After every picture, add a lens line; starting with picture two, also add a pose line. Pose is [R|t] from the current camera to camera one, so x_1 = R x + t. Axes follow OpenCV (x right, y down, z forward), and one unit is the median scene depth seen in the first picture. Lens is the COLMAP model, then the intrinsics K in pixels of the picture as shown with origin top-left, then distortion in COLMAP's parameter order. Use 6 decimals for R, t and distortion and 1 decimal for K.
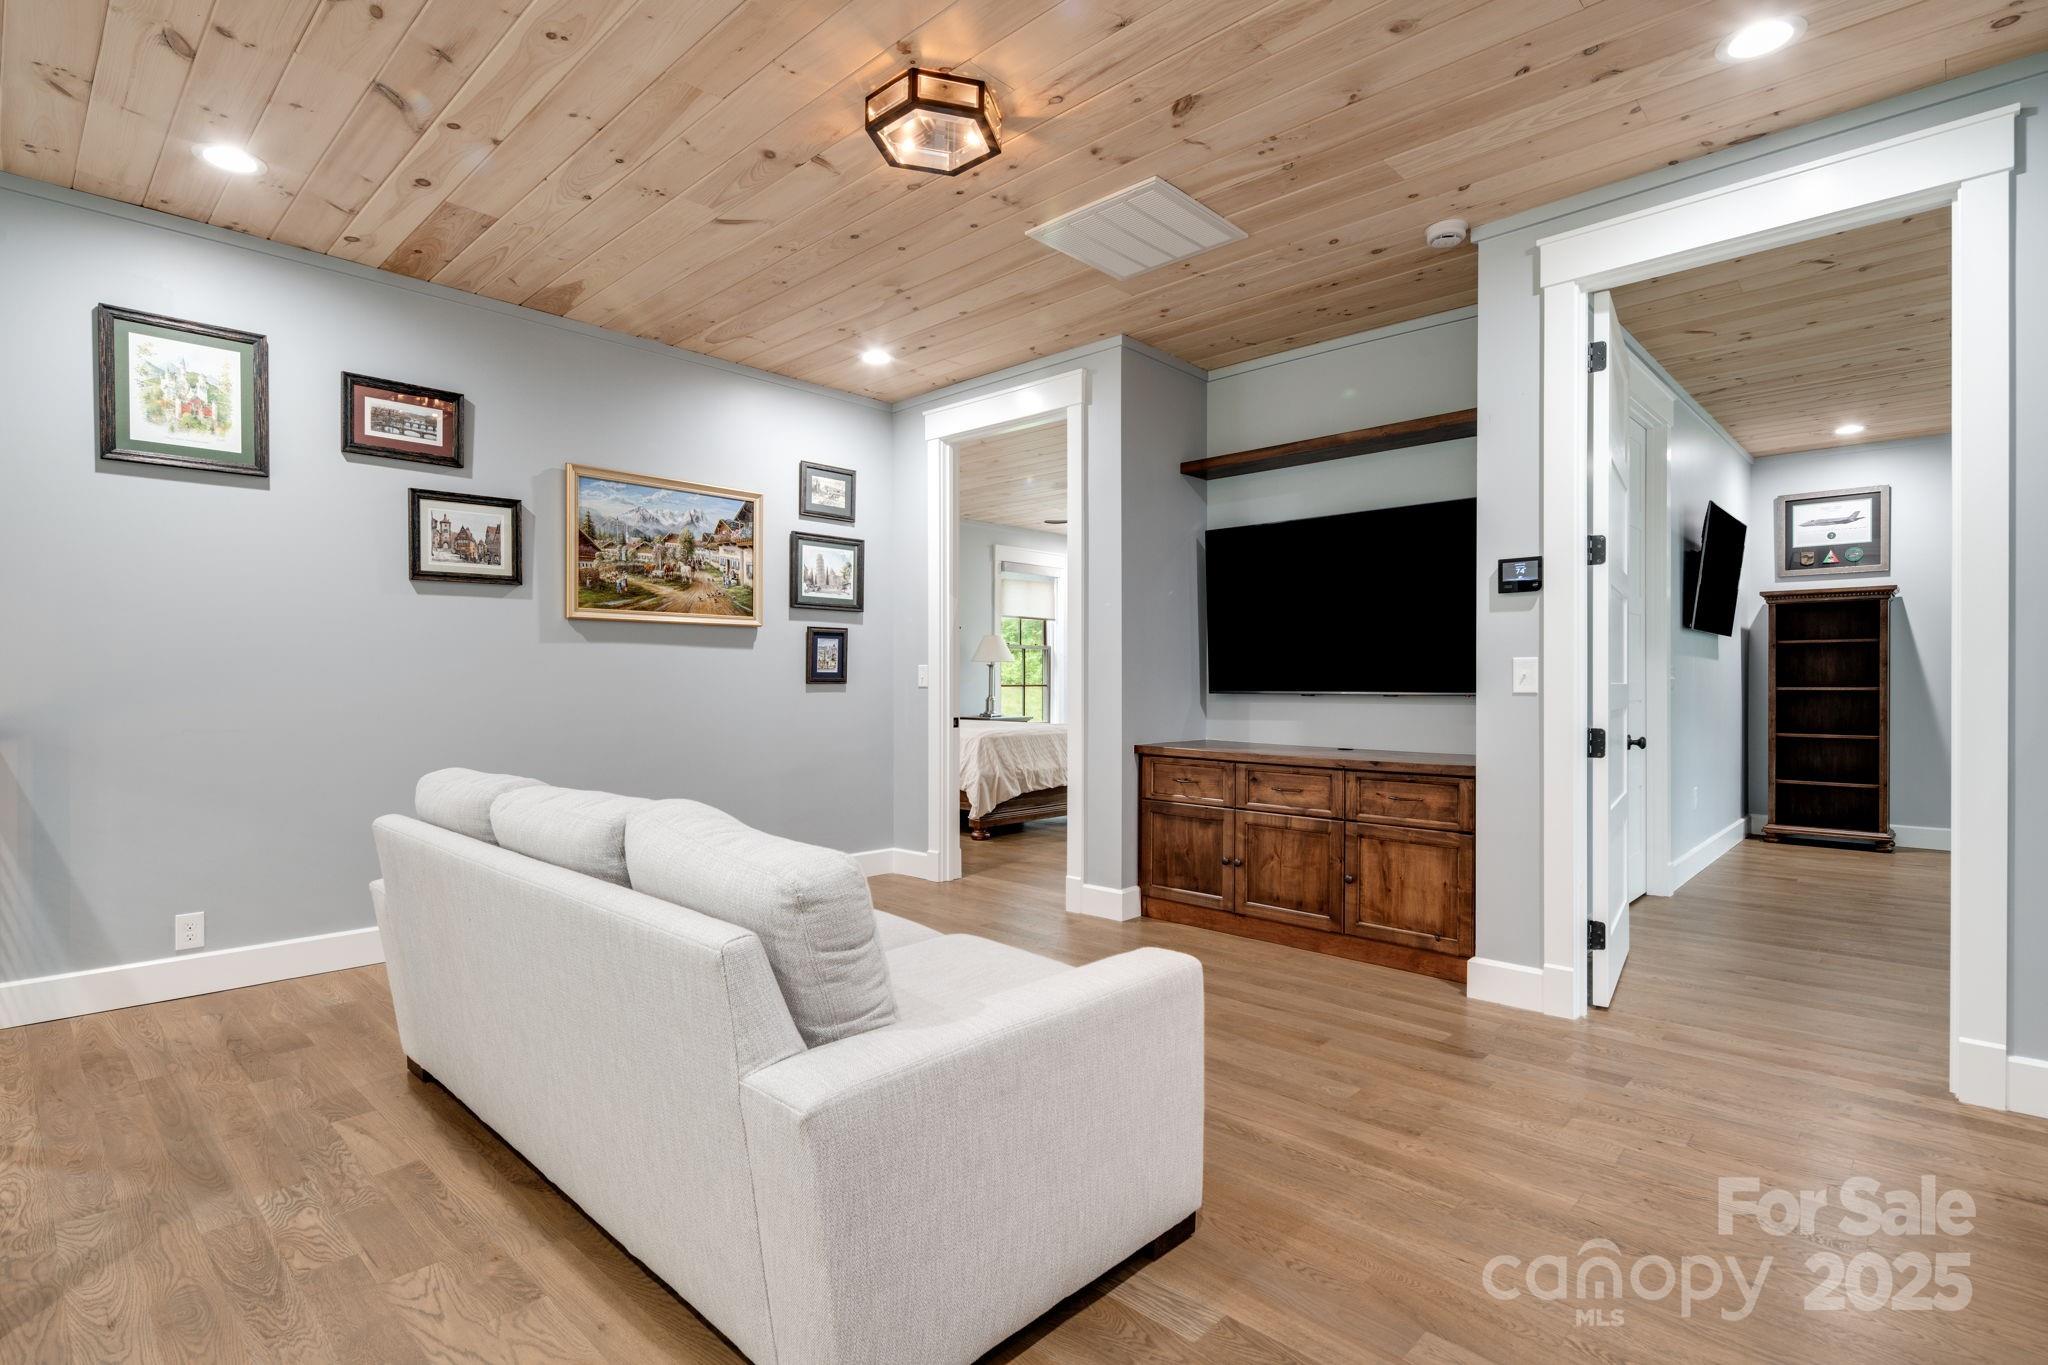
lens RADIAL K [[1002.3, 0, 1021.7], [0, 1002.3, 686.6], [0, 0, 1]] dist [-0.016987, -0.000557]
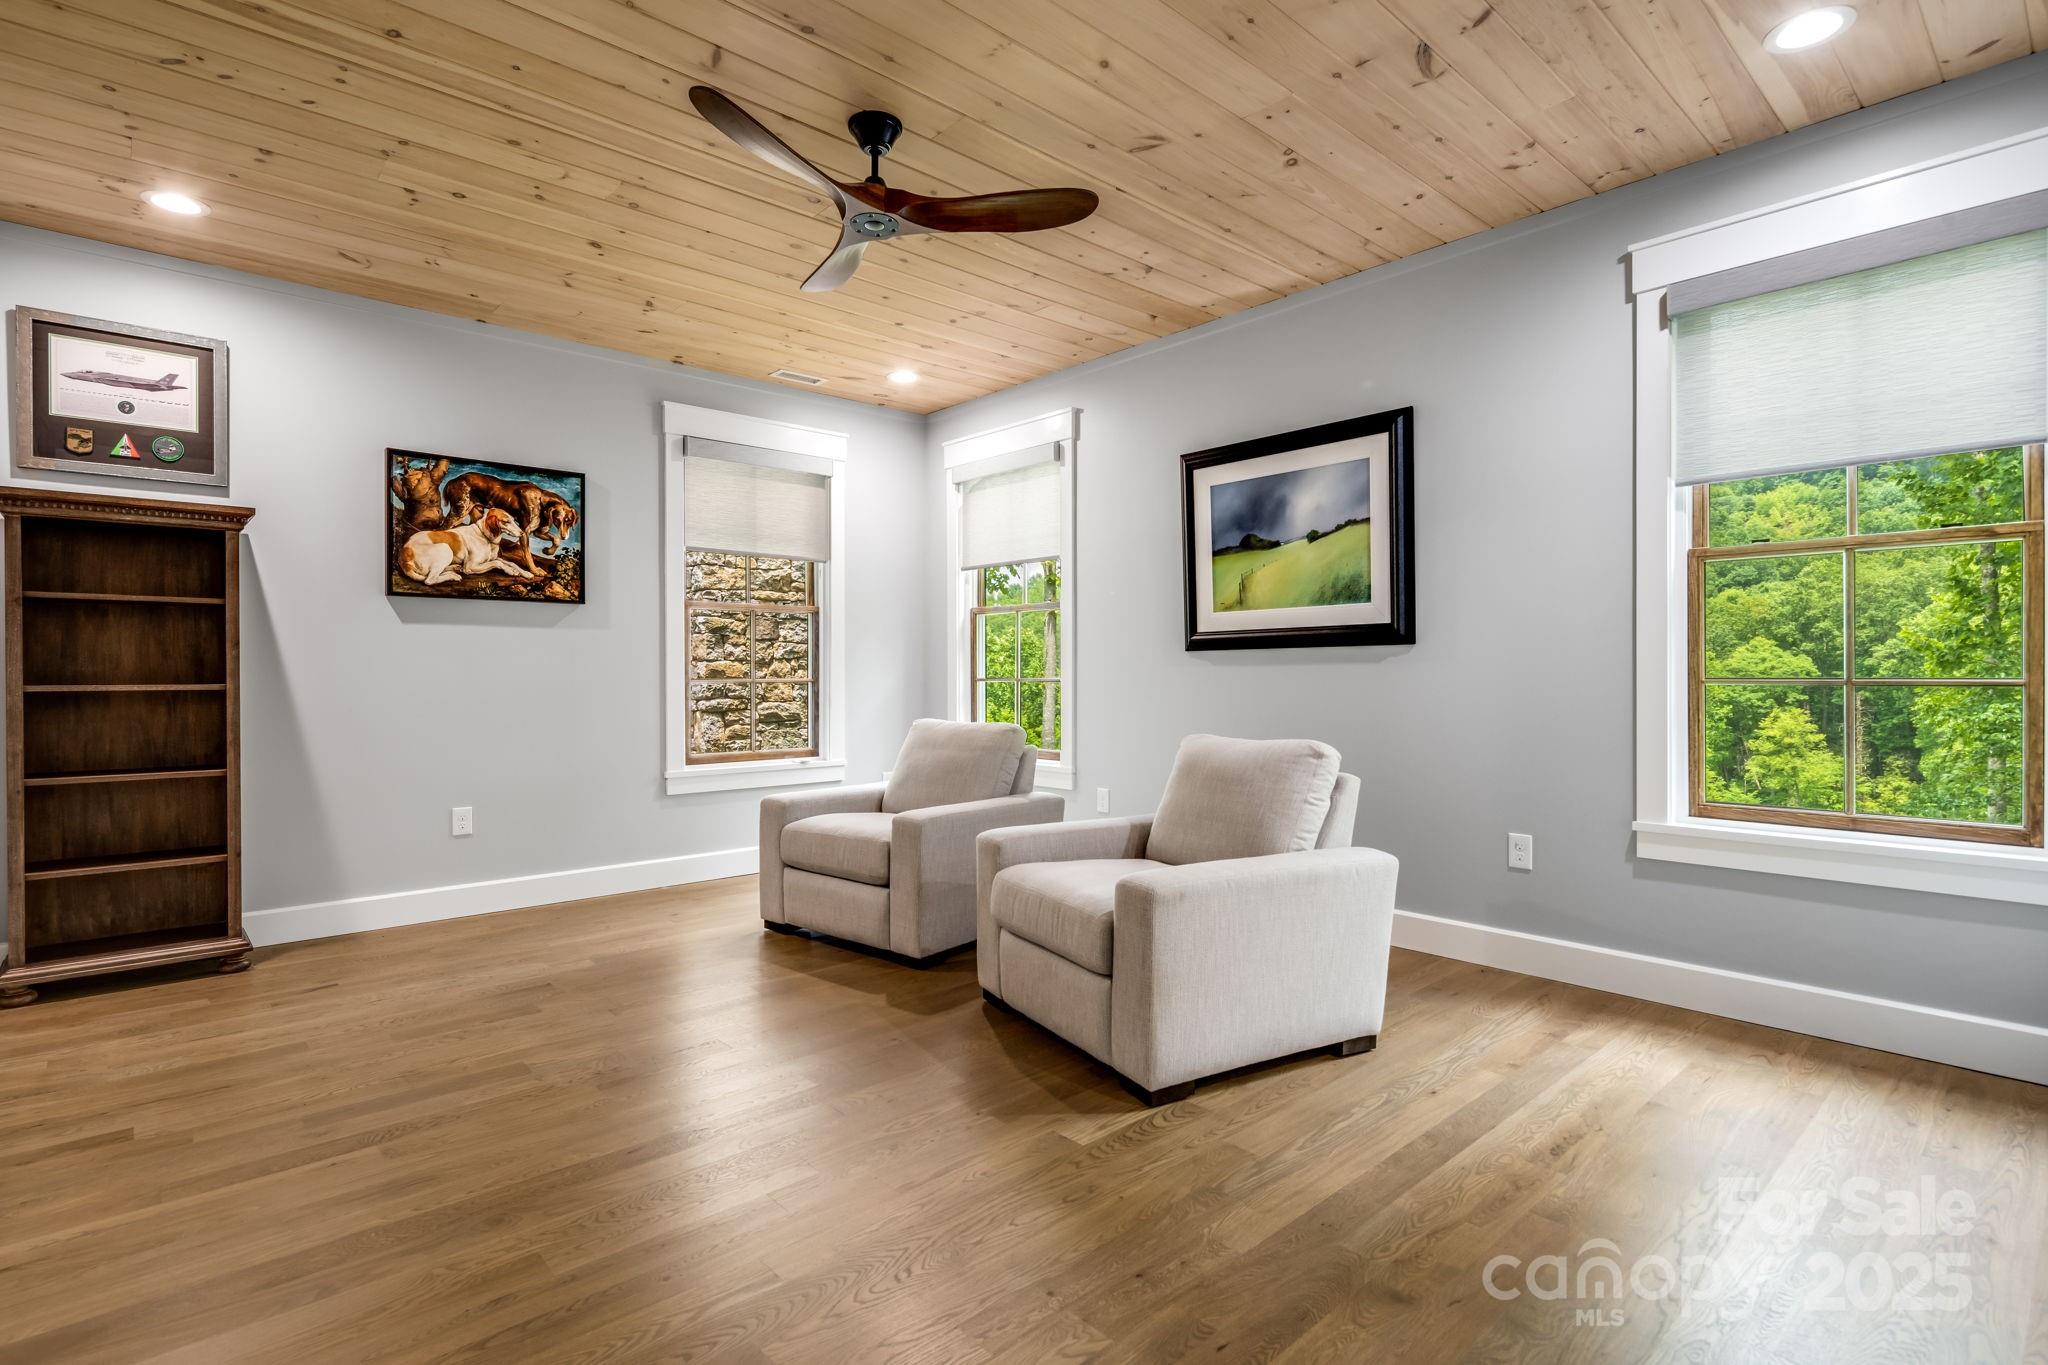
lens RADIAL K [[1002.3, 0, 1021.5], [0, 1002.3, 680.4], [0, 0, 1]] dist [-0.016987, -0.000557]
pose [[0.070402, -0.010380, 0.997465, 0.312049], [0.010588, 0.999897, 0.009658, -0.002246], [-0.997463, 0.009881, 0.070504, 0.475560]]
